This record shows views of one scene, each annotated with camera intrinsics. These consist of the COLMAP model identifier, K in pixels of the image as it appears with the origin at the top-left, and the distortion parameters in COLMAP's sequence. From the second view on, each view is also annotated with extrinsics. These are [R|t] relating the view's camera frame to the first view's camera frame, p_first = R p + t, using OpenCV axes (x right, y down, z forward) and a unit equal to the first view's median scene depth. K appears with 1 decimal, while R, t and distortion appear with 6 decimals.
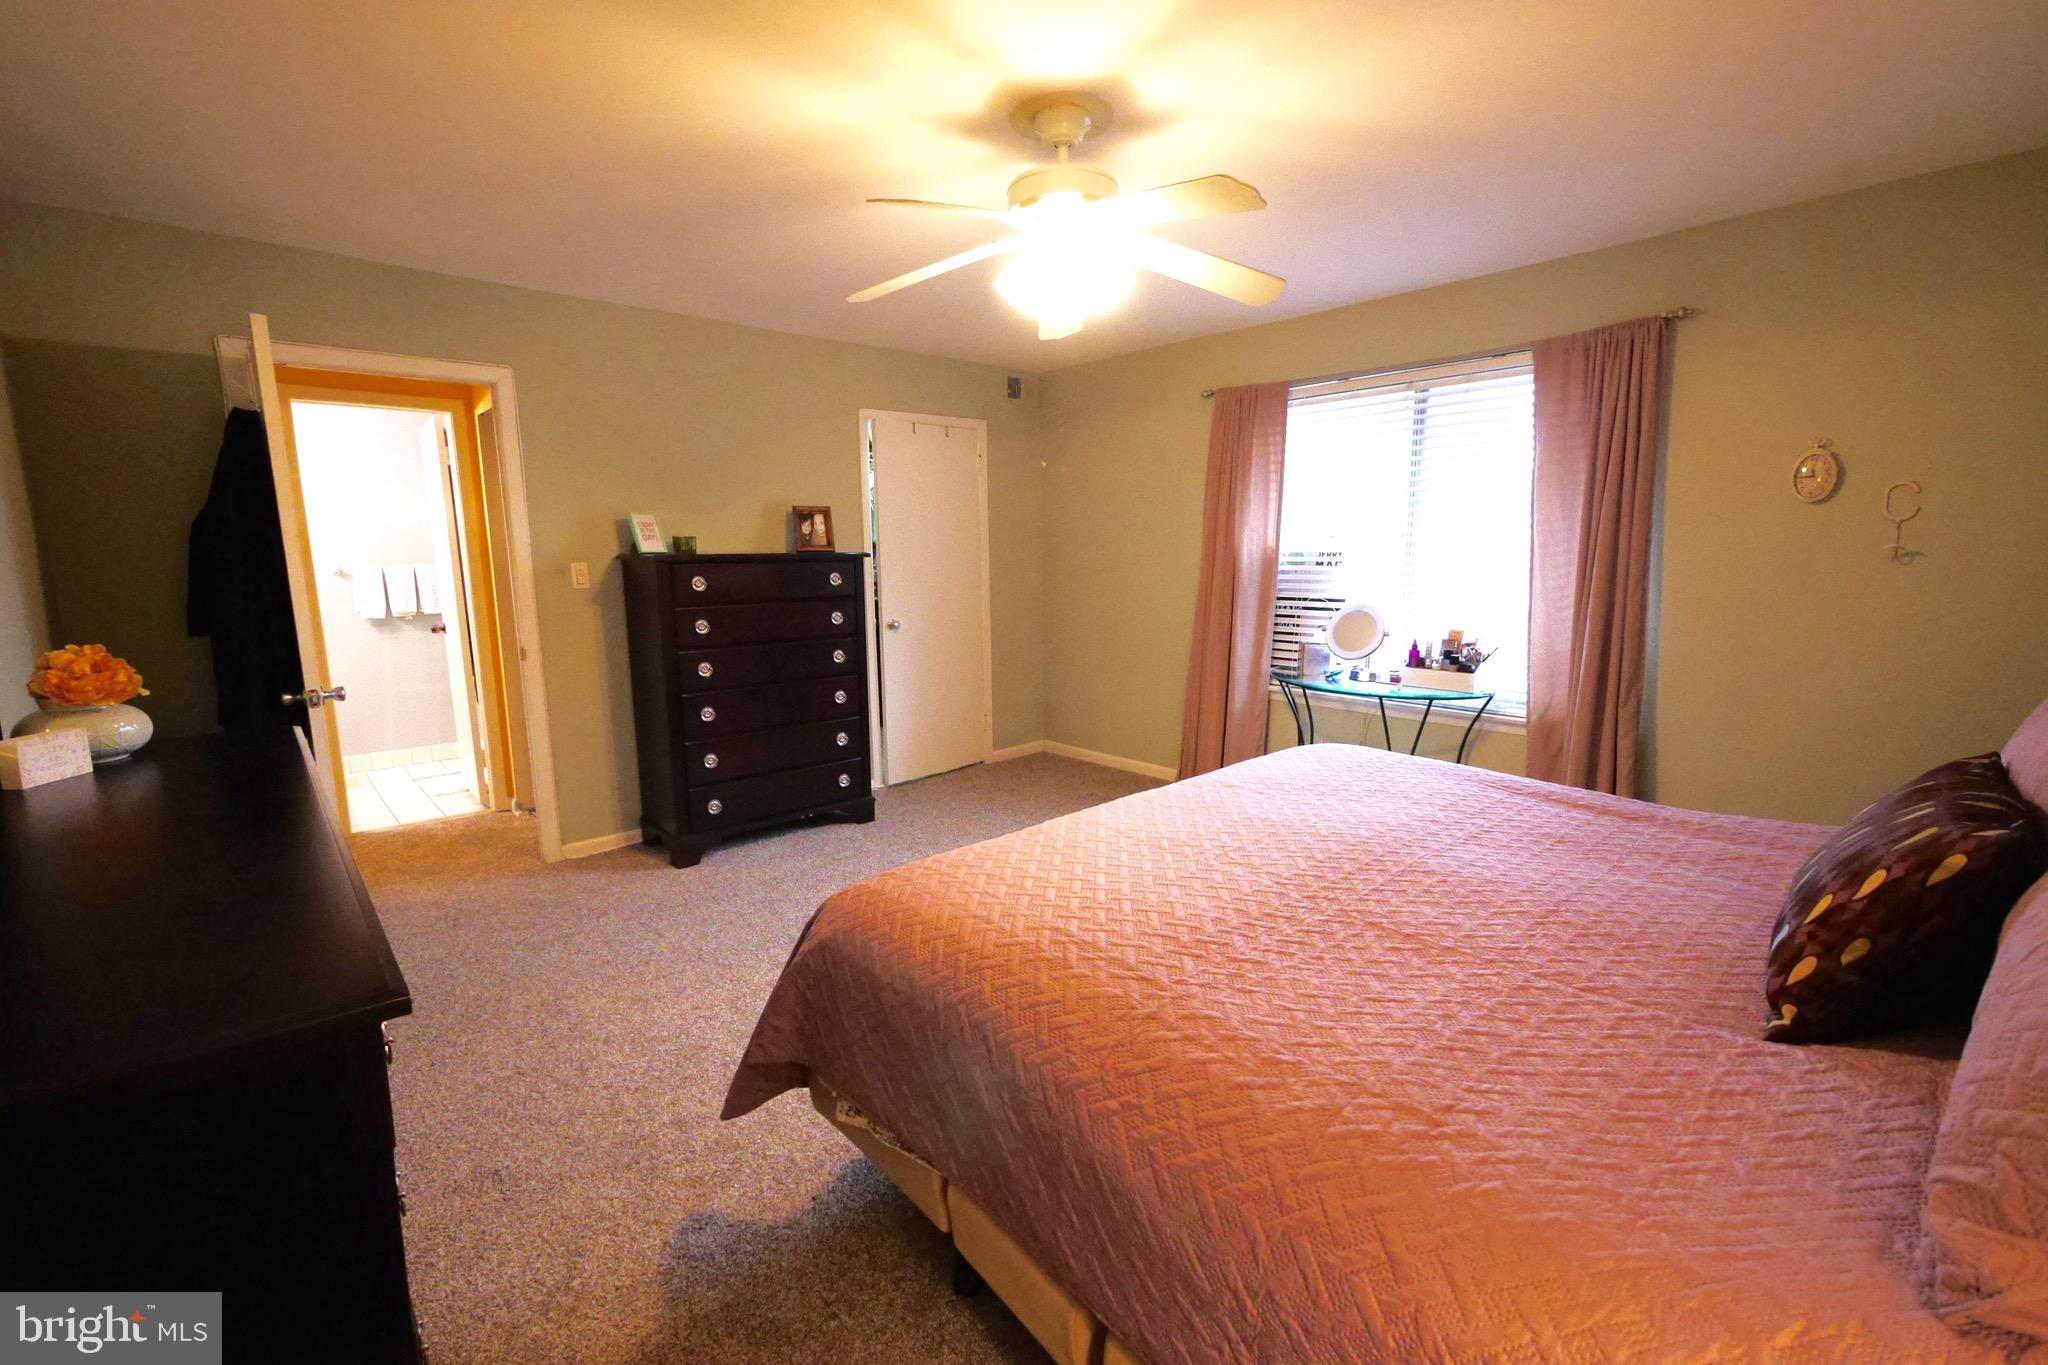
lens RADIAL K [[864.8, 0, 1021.9], [0, 864.8, 687.5], [0, 0, 1]] dist [-0.003709, 0.000211]
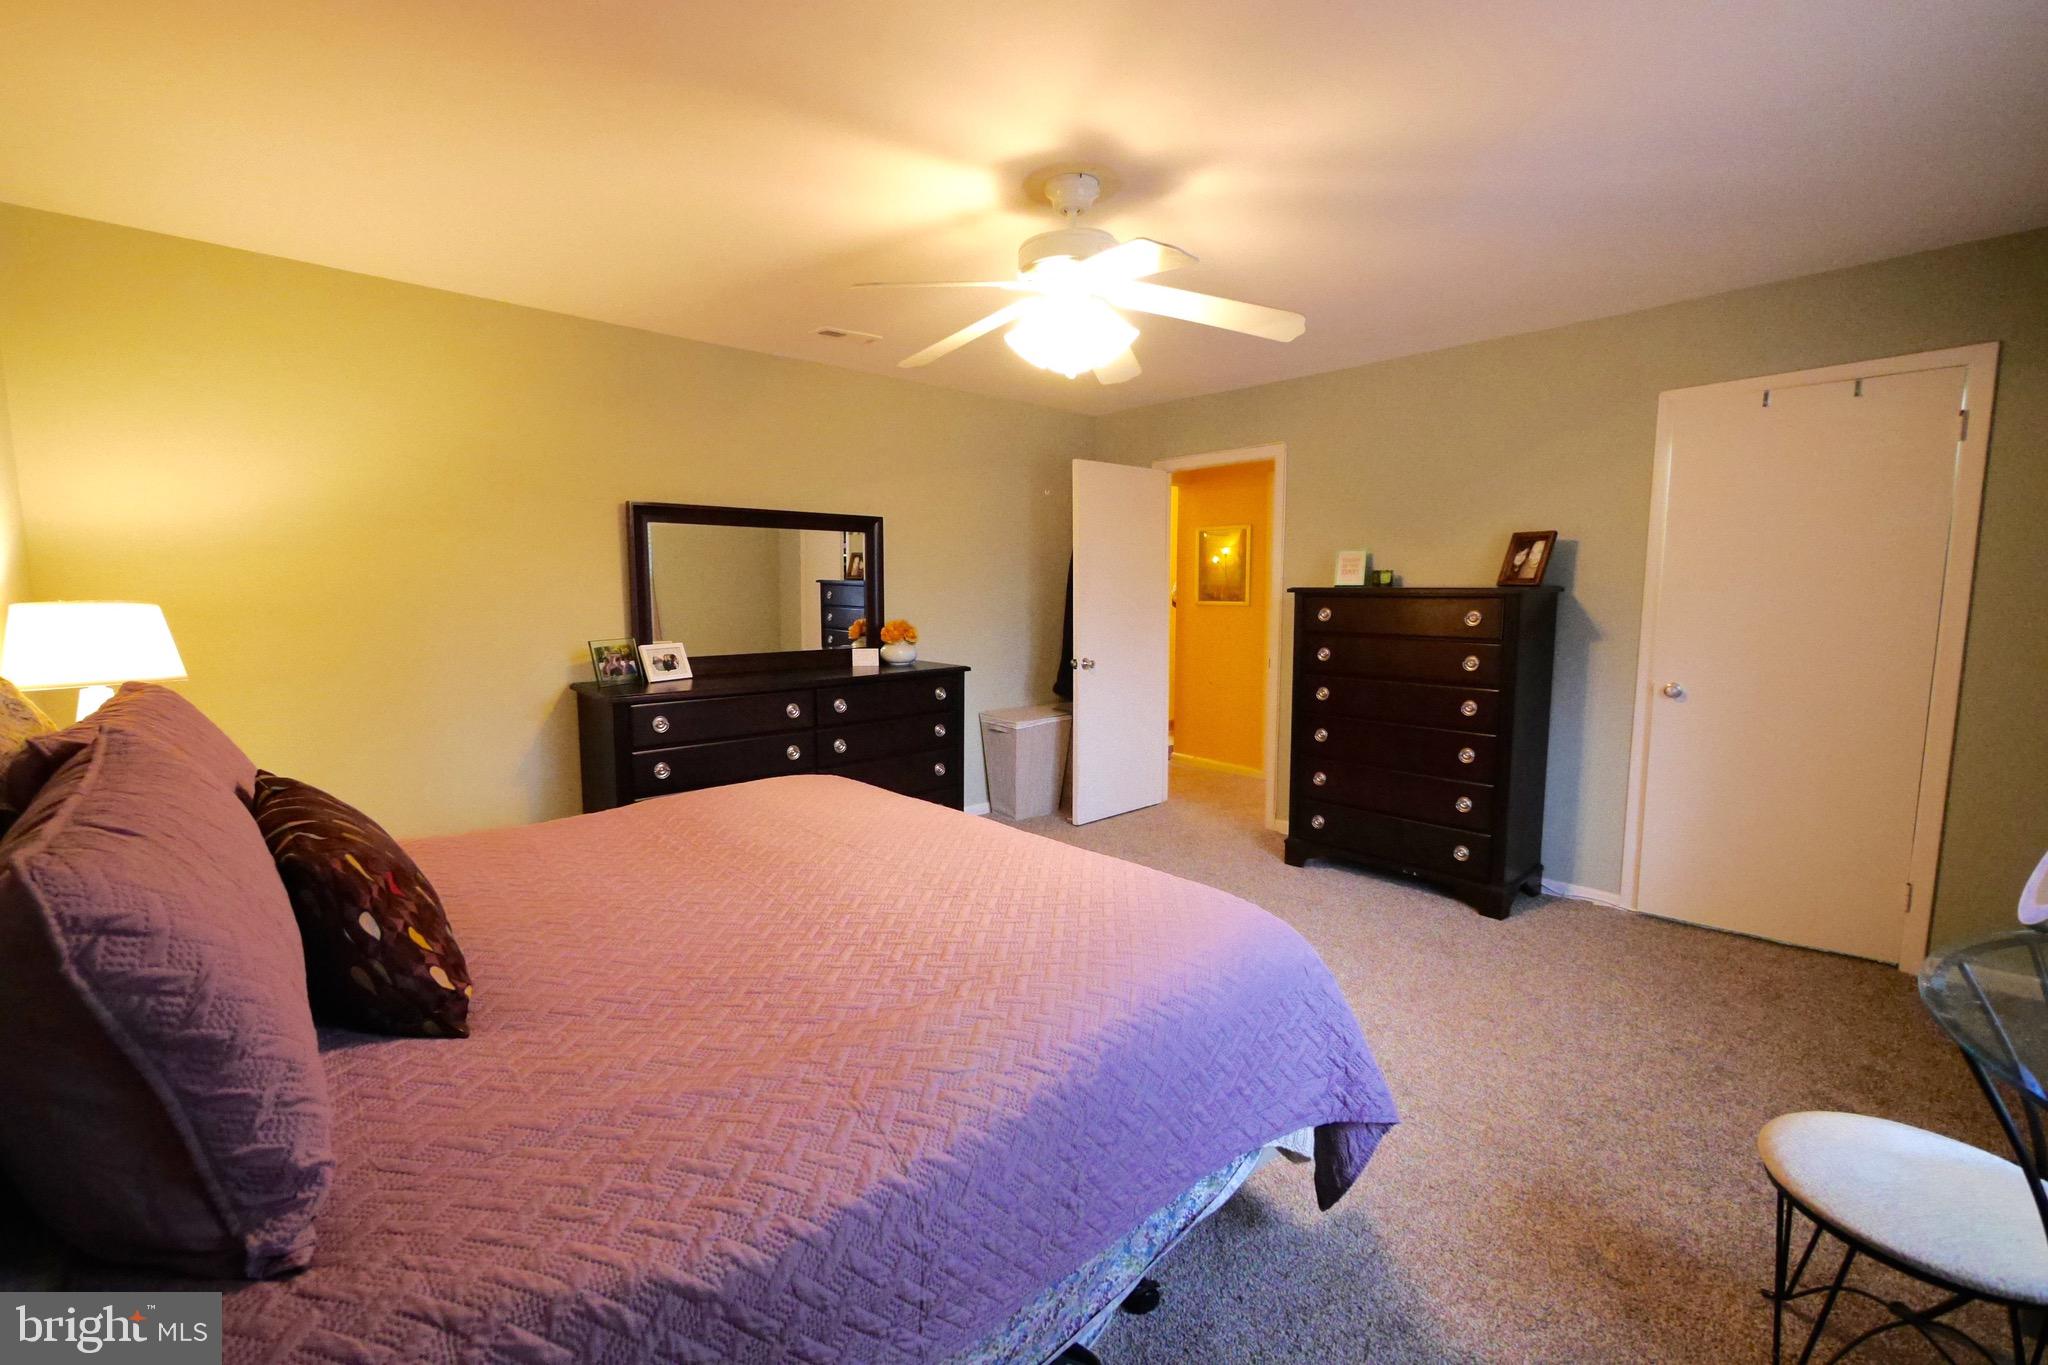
lens RADIAL K [[864.8, 0, 1021.9], [0, 864.8, 687.5], [0, 0, 1]] dist [-0.003709, 0.000211]
pose [[0.010394, 0.126856, -0.991867, 0.626099], [-0.155105, 0.980119, 0.123729, -0.092787], [0.987843, 0.152557, 0.029864, 0.532092]]
